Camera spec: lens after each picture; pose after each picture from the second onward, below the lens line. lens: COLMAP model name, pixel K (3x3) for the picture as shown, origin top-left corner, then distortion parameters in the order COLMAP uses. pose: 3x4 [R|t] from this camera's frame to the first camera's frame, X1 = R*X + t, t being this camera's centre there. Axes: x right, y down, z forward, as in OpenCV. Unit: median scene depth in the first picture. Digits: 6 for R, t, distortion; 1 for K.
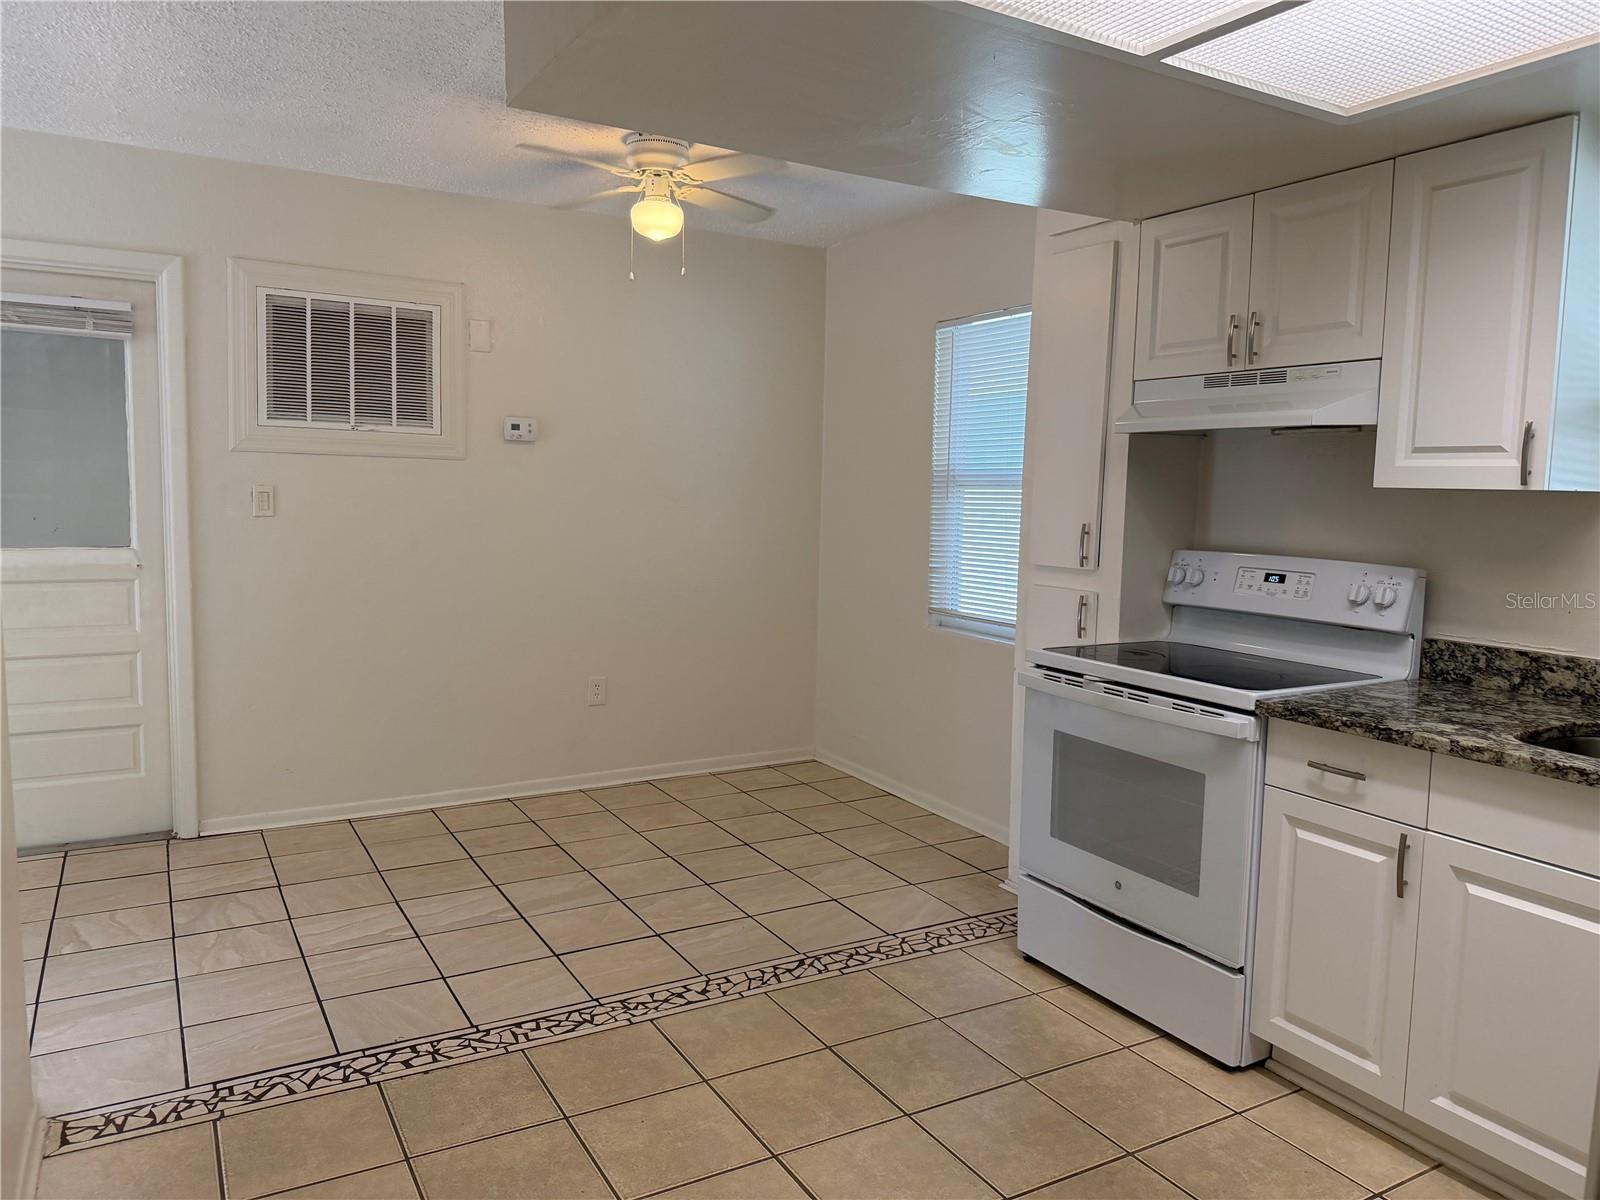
lens RADIAL K [[1118.4, 0, 786.4], [0, 1118.4, 591.7], [0, 0, 1]] dist [0.059417, -0.093983]
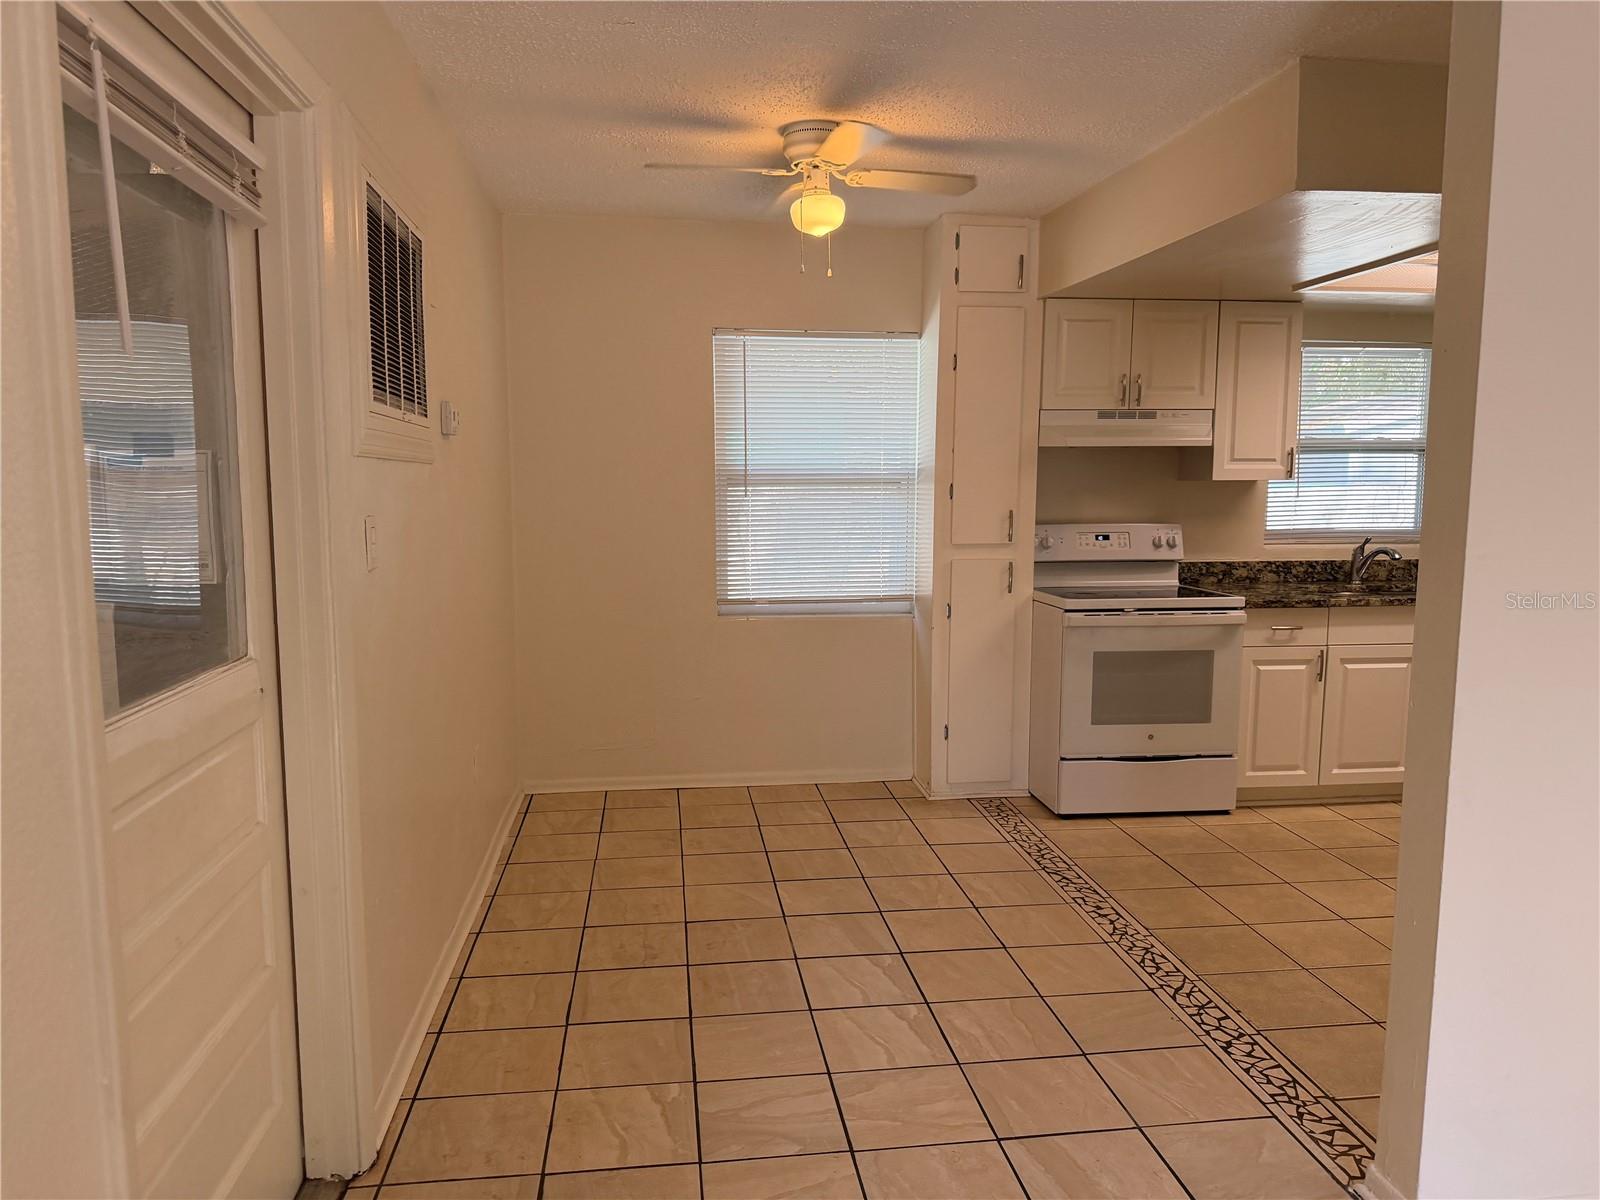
lens RADIAL K [[1123.2, 0, 797.4], [0, 1123.2, 607.4], [0, 0, 1]] dist [0.143142, -0.302898]
pose [[0.378641, -0.127064, 0.916780, -1.345706], [0.096399, 0.990558, 0.097475, -0.123063], [-0.920510, 0.051468, 0.387314, 0.843803]]
